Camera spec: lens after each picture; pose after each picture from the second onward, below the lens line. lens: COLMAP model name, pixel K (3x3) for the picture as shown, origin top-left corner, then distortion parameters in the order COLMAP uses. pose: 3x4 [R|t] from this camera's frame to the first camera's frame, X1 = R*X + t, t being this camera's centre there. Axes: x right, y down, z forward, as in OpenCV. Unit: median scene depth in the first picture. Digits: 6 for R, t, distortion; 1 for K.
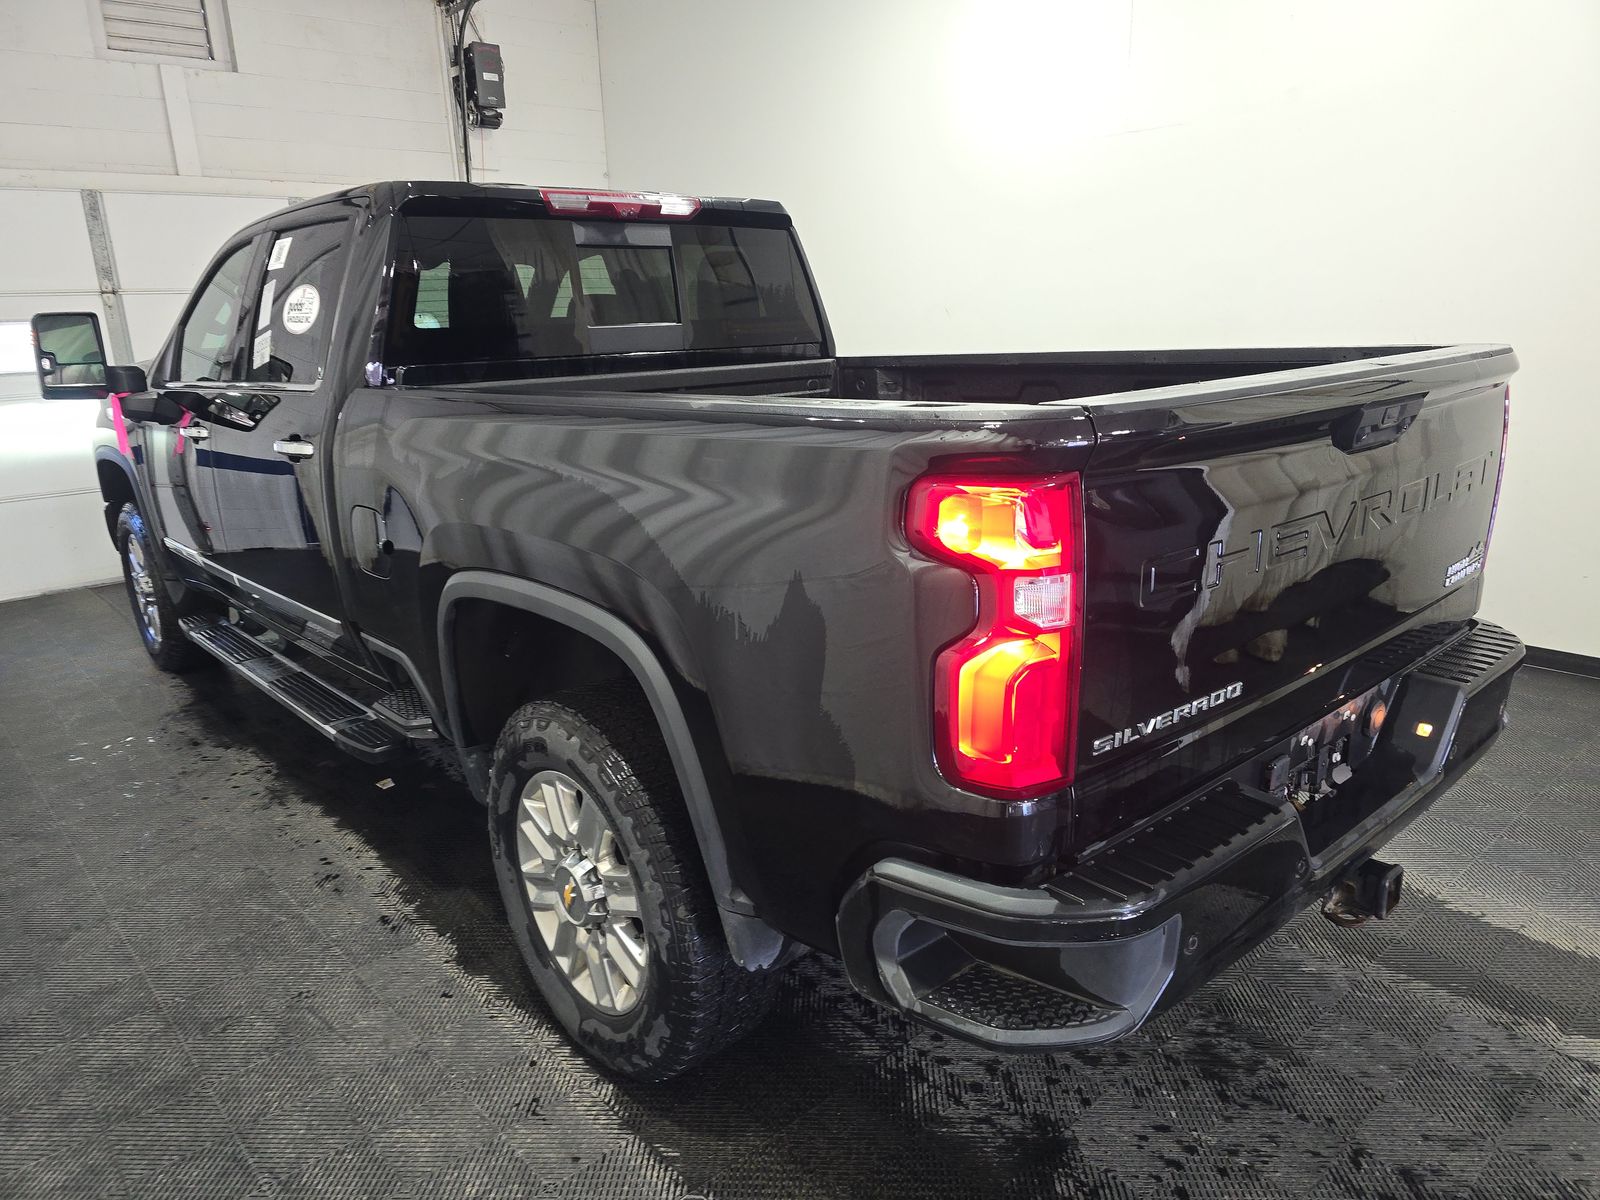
lens RADIAL K [[1041.2, 0, 797.2], [0, 1041.2, 596.6], [0, 0, 1]] dist [0.024952, -0.022067]
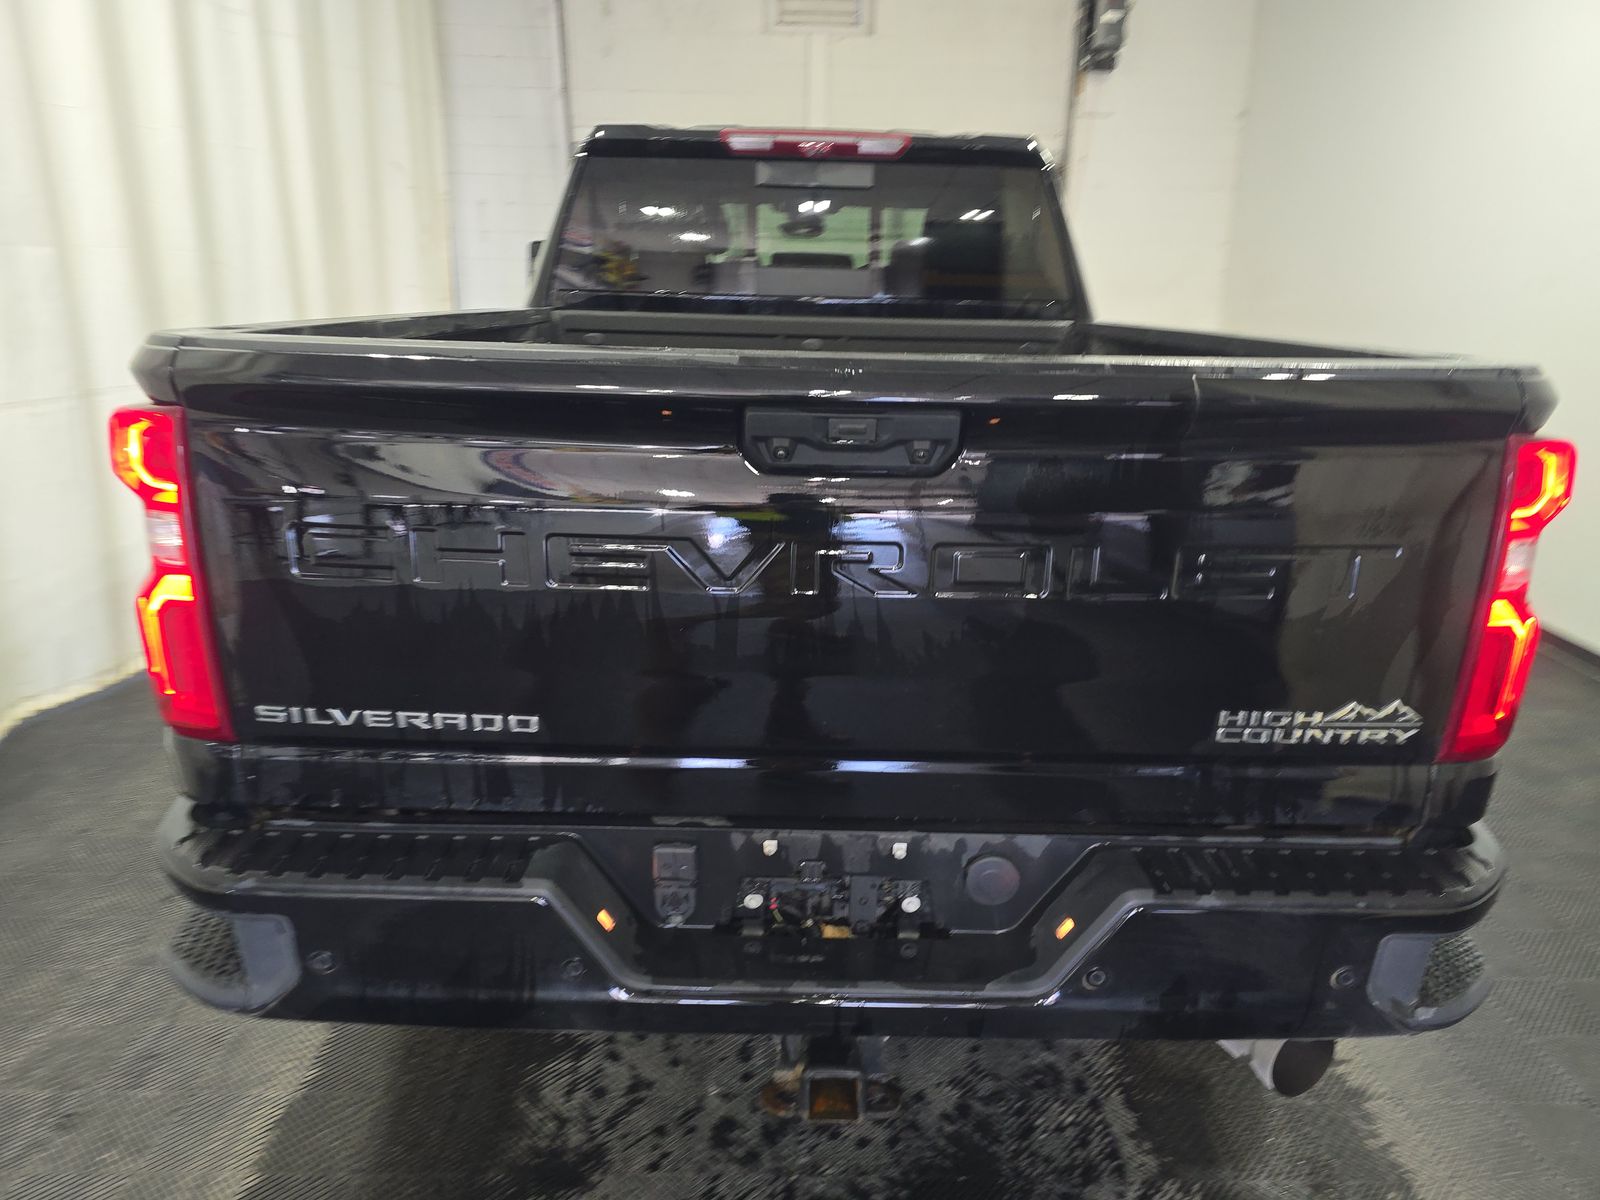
lens RADIAL K [[1041.2, 0, 797.2], [0, 1041.2, 596.6], [0, 0, 1]] dist [0.024952, -0.022067]
pose [[0.764351, 0.237681, -0.599396, 0.507800], [-0.212822, 0.970484, 0.113439, -0.070462], [0.608666, 0.040857, 0.792374, 0.231063]]
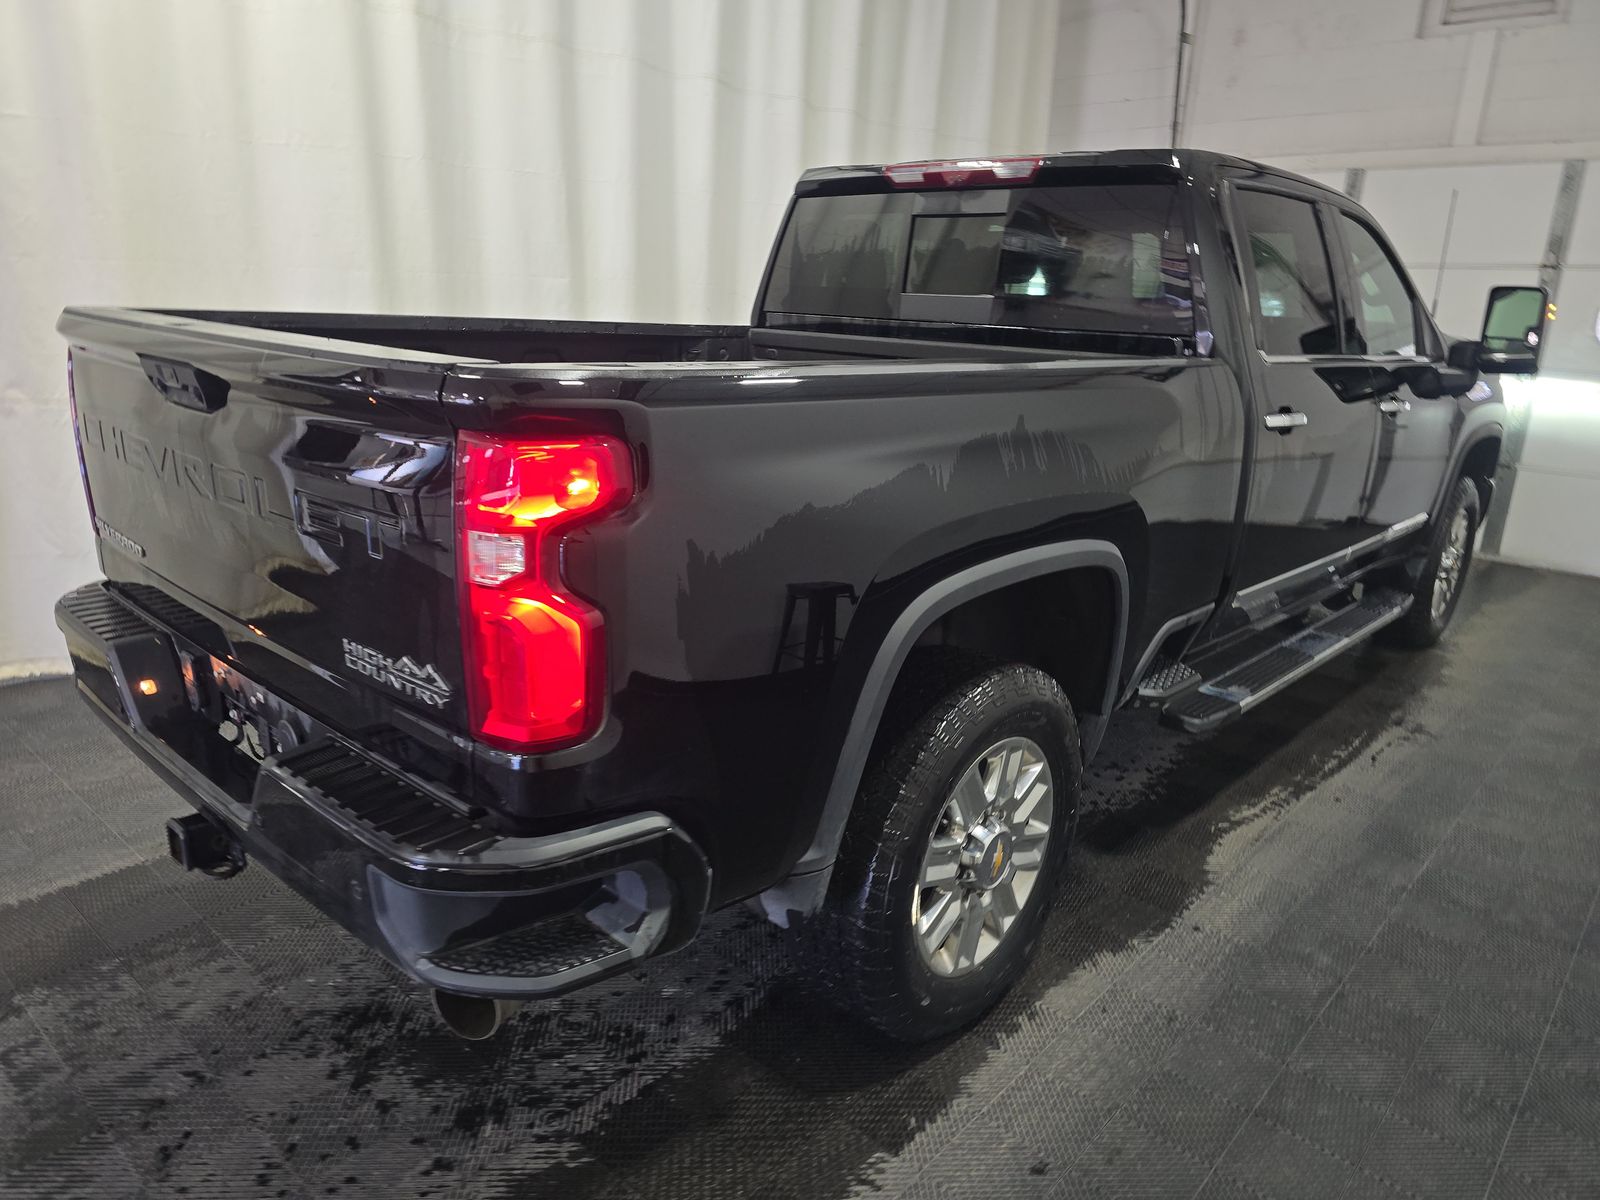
lens RADIAL K [[1041.2, 0, 797.2], [0, 1041.2, 596.6], [0, 0, 1]] dist [0.024952, -0.022067]
pose [[0.131126, 0.313814, -0.940387, 0.873956], [-0.294412, 0.918109, 0.265327, -0.222400], [0.946640, 0.242069, 0.212779, 0.738404]]
